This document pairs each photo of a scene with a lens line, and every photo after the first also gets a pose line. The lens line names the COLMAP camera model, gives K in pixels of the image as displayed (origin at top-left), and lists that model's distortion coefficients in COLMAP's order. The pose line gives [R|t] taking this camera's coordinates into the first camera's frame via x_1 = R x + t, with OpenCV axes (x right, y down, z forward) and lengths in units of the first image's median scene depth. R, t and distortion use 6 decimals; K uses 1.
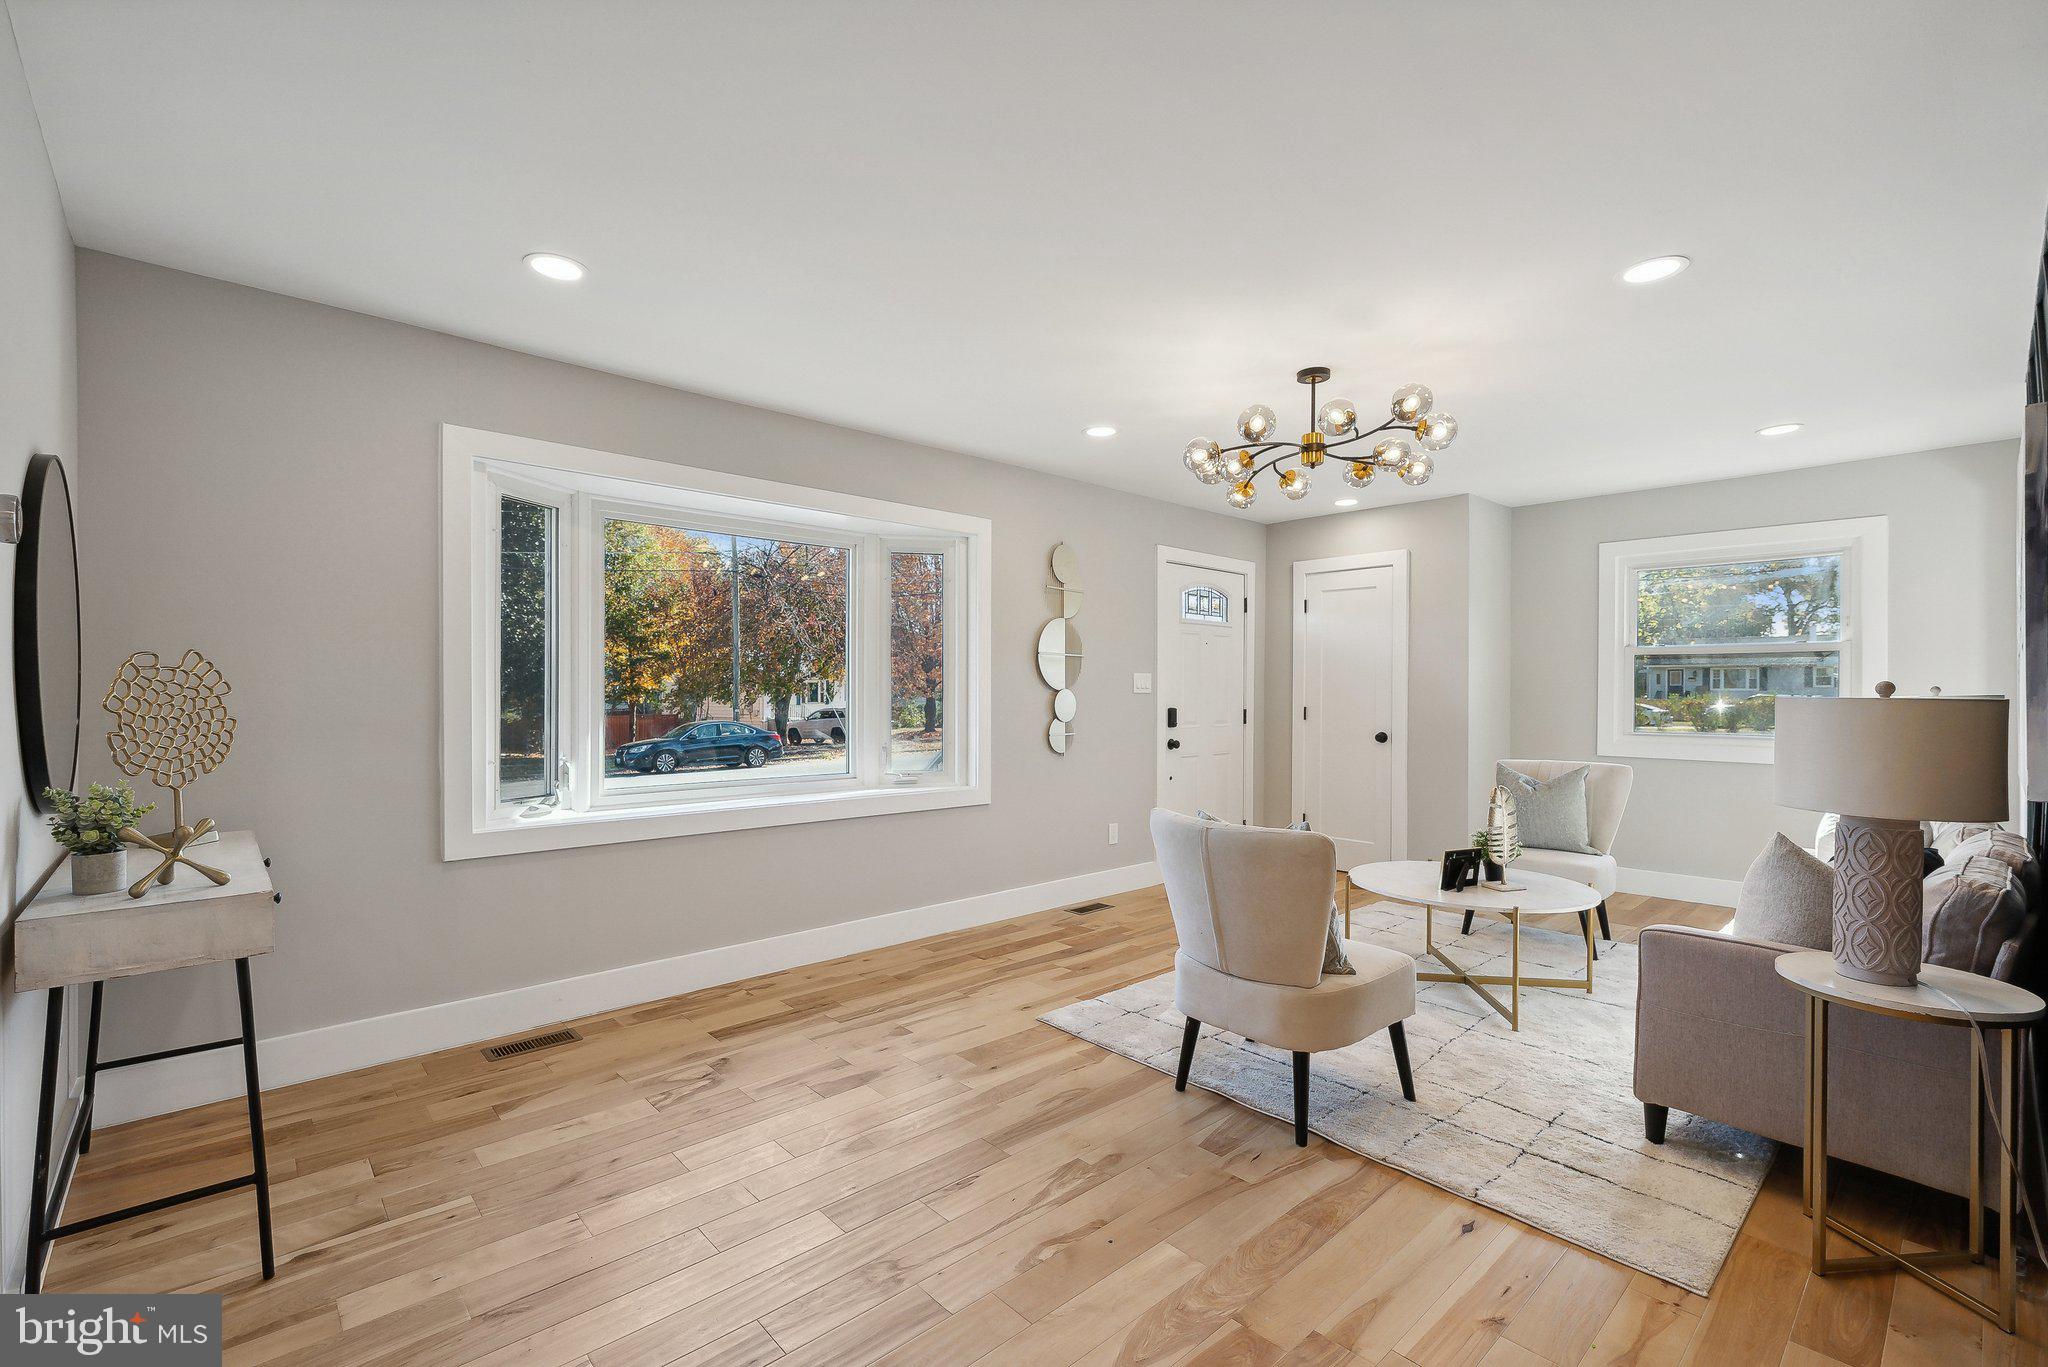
lens RADIAL K [[889.9, 0, 1014.0], [0, 889.9, 687.7], [0, 0, 1]] dist [0.001482, -0.000388]
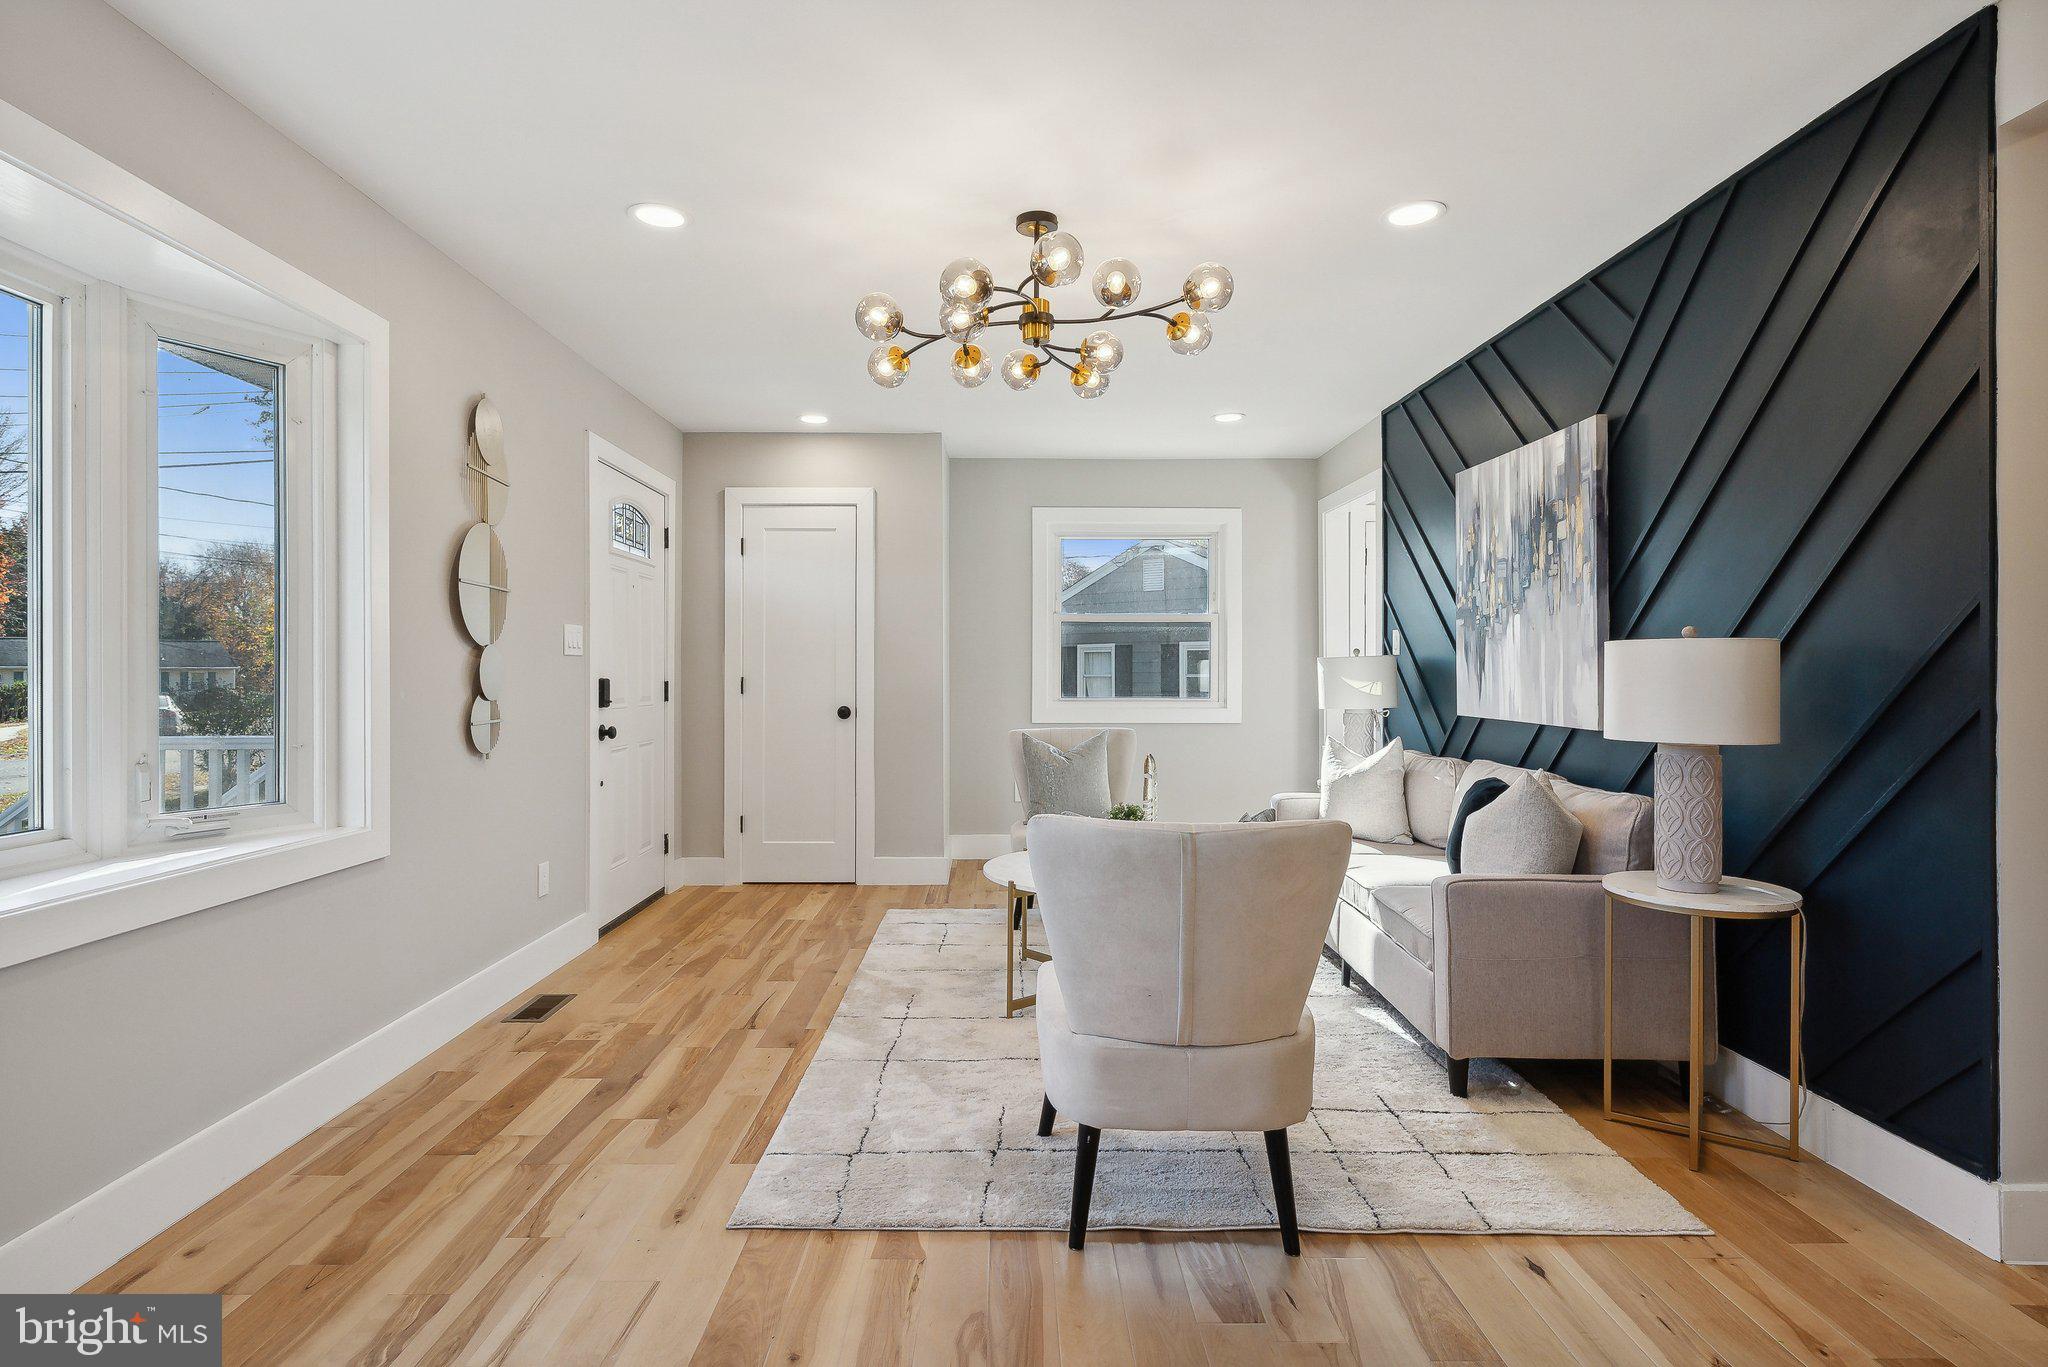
lens RADIAL K [[1019.1, 0, 1015.6], [0, 1019.1, 668.6], [0, 0, 1]] dist [0.002474, 0.000488]
pose [[0.666093, -0.001081, 0.745868, -0.284908], [0.000494, 0.999999, 0.001008, 0.022307], [-0.745868, -0.000303, 0.666093, 0.389865]]
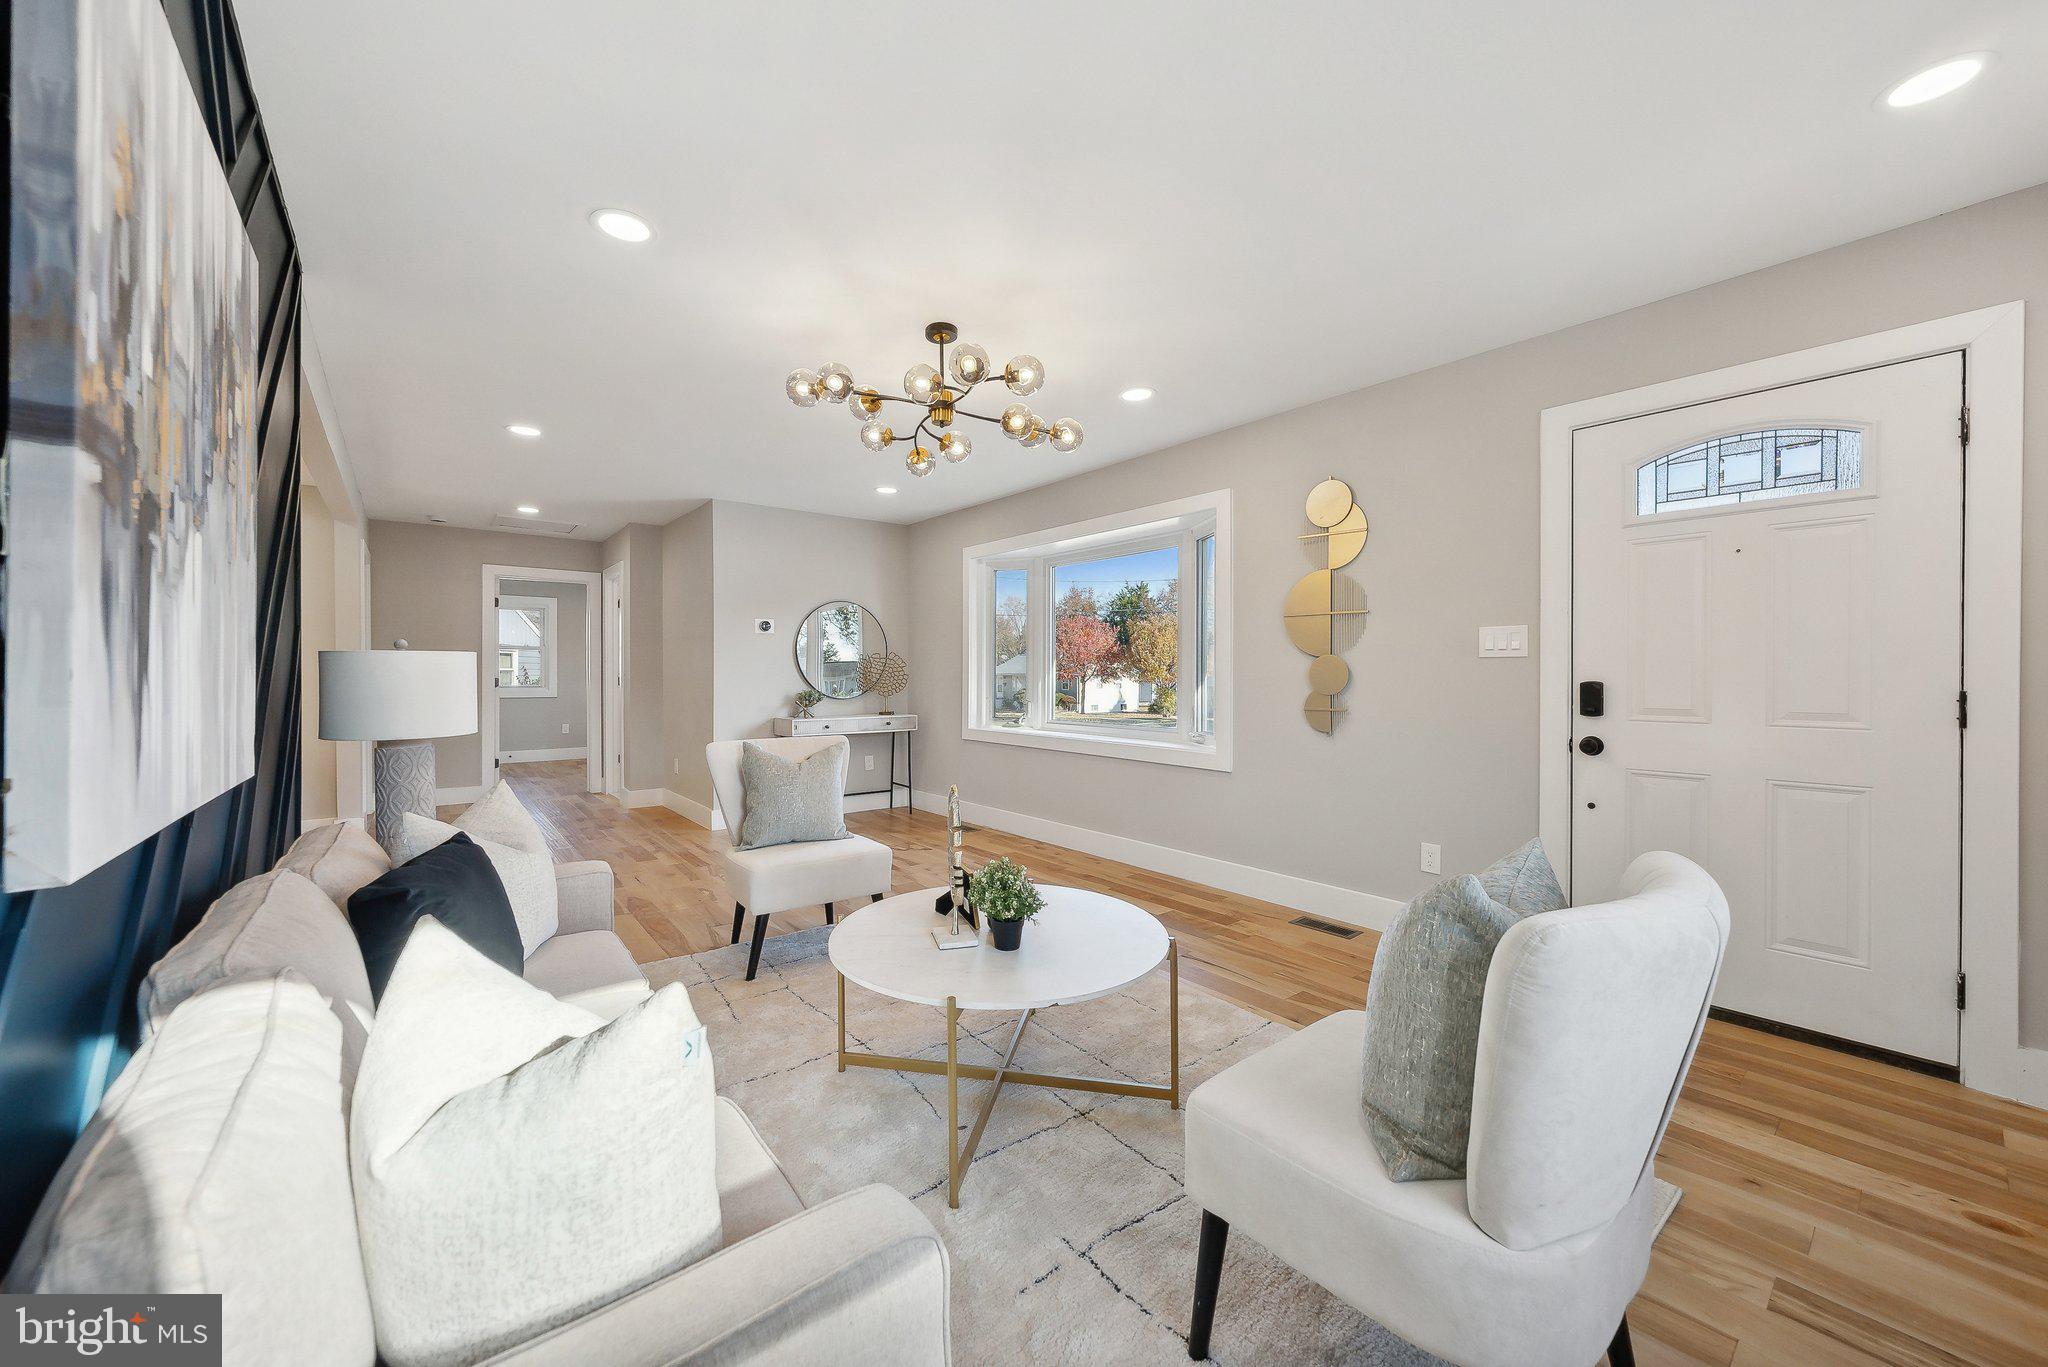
lens RADIAL K [[751.6, 0, 1005.7], [0, 751.6, 681.2], [0, 0, 1]] dist [-0.001414, 0.000037]
pose [[-0.082596, 0.006476, -0.996562, 1.031007], [0.005757, 0.999965, 0.006021, 0.026222], [0.996566, -0.005239, -0.082630, 1.011079]]
